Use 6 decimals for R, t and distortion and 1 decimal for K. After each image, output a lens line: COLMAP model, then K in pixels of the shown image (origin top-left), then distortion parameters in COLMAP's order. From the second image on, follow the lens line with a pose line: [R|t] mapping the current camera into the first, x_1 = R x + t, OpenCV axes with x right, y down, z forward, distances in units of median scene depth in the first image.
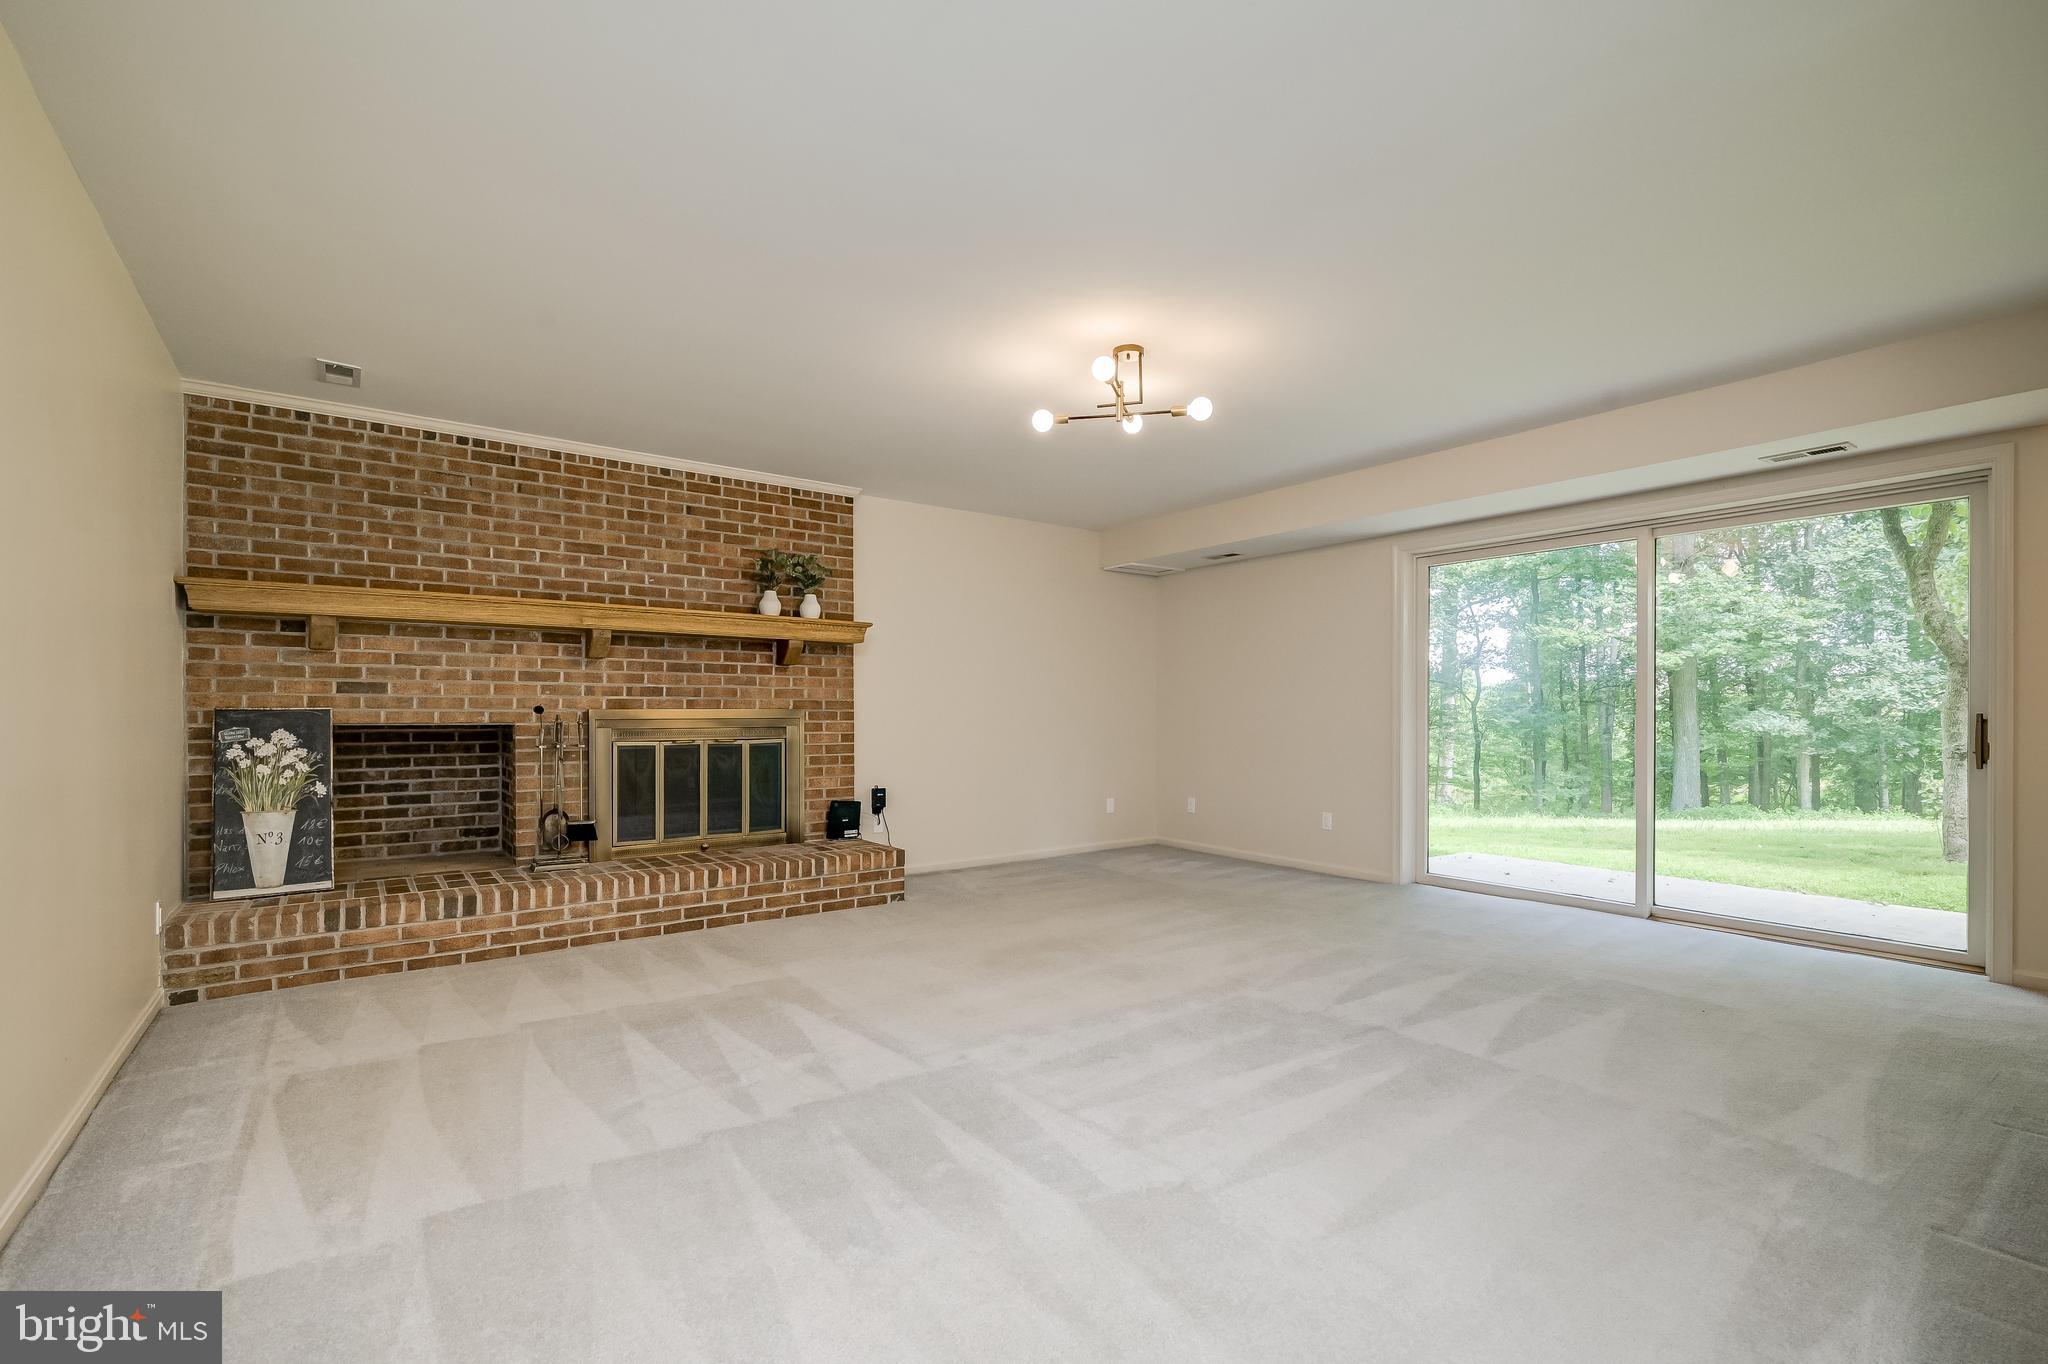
lens RADIAL K [[902.4, 0, 1029.8], [0, 902.4, 697.6], [0, 0, 1]] dist [-0.006627, -0.000310]
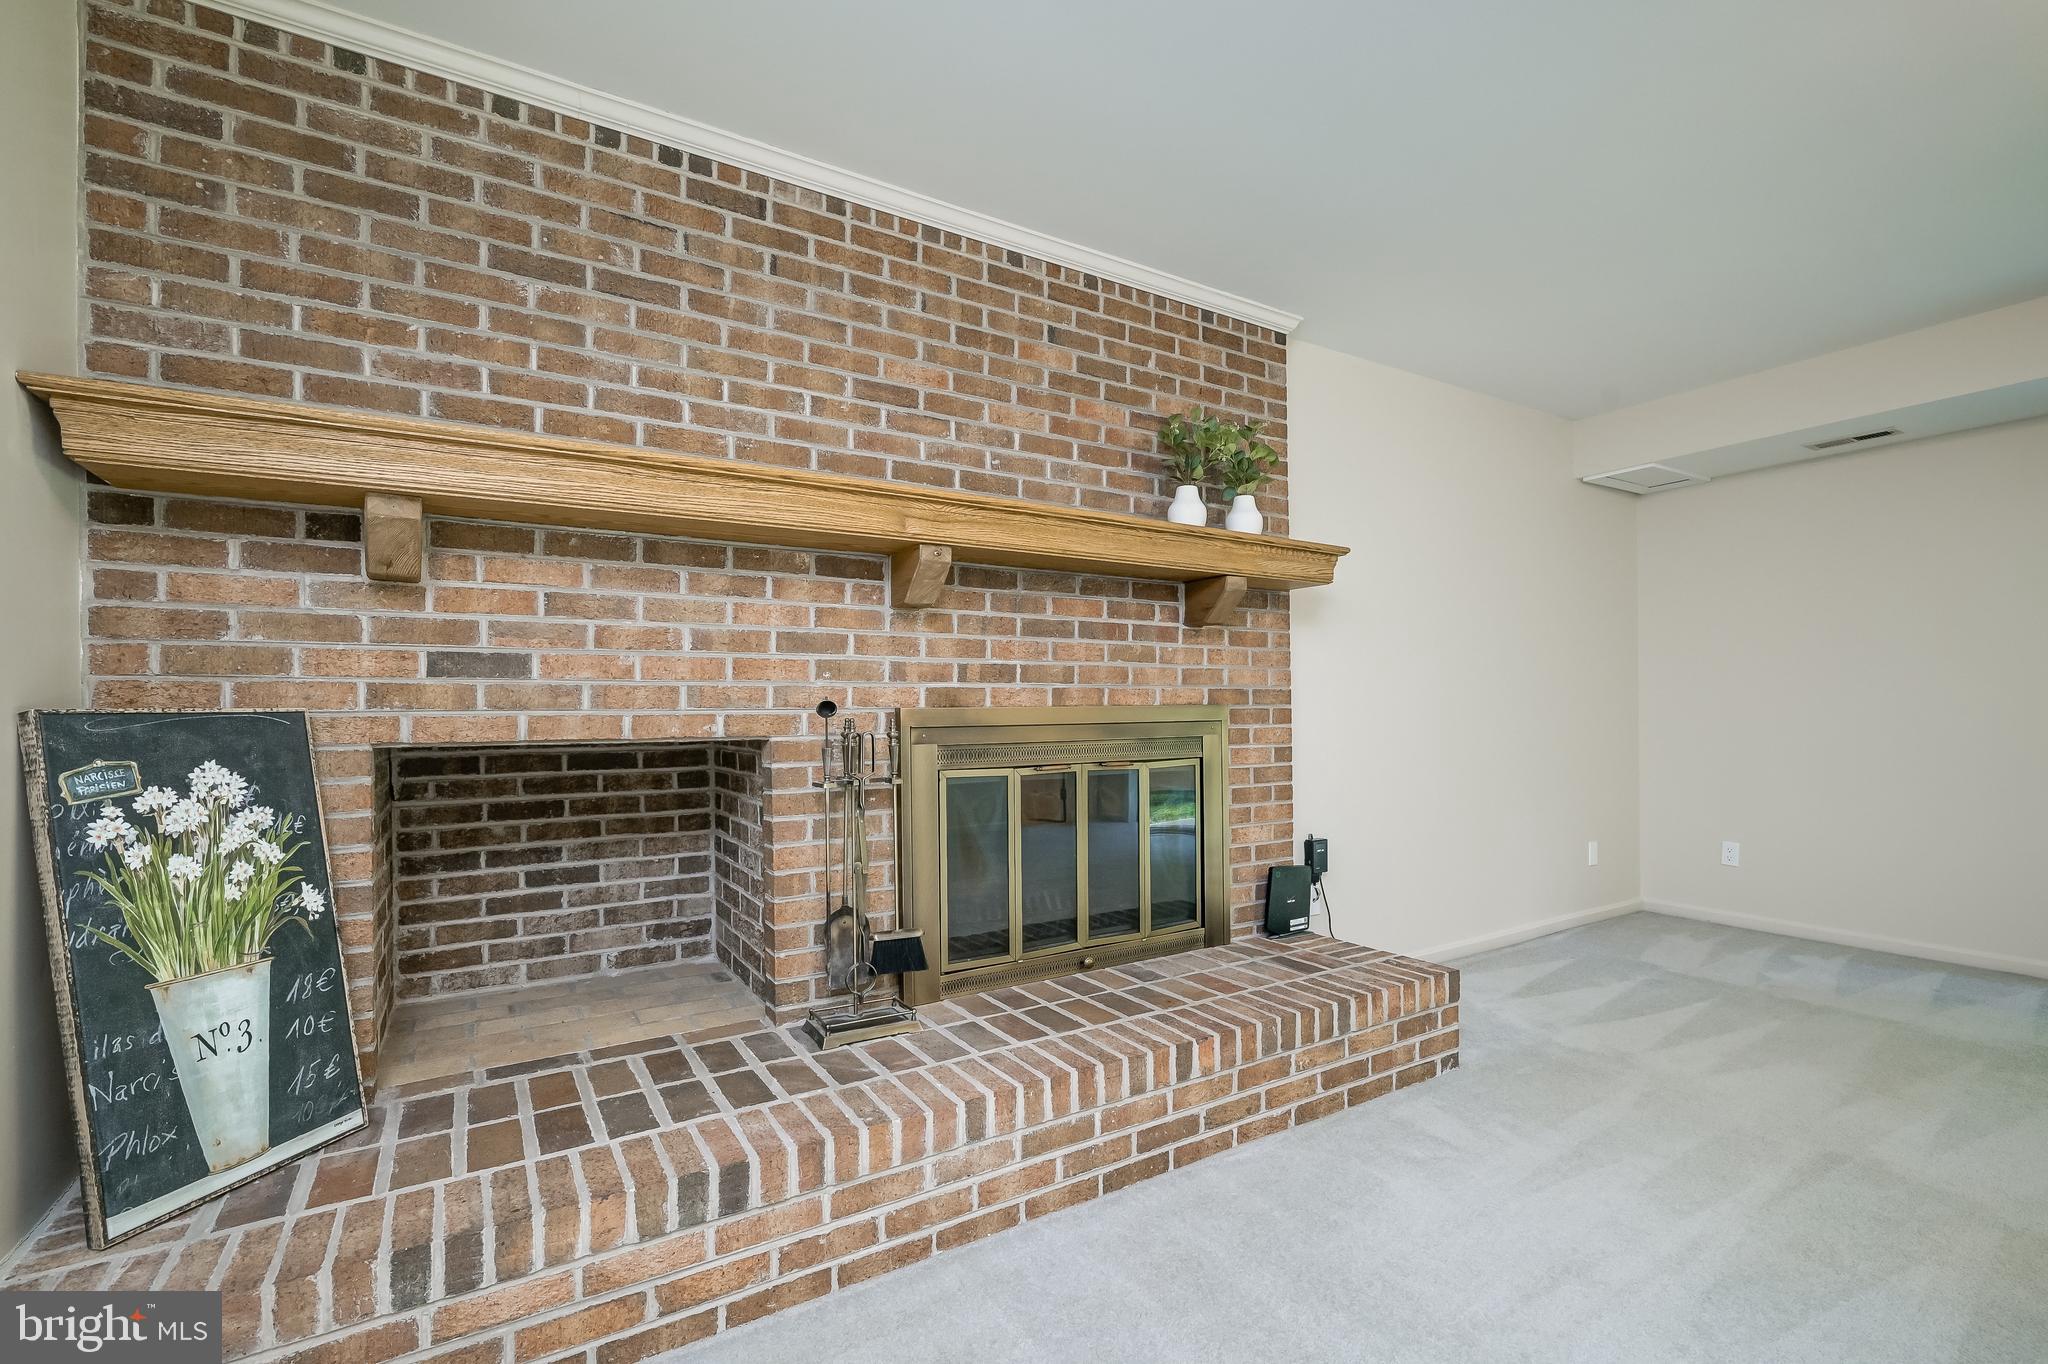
lens RADIAL K [[902.4, 0, 1028.6], [0, 902.4, 695.2], [0, 0, 1]] dist [-0.006627, -0.000310]
pose [[0.995740, -0.011947, -0.091431, -0.384038], [0.011818, 0.999928, -0.001948, 0.007951], [0.091448, 0.000859, 0.995809, 0.517096]]
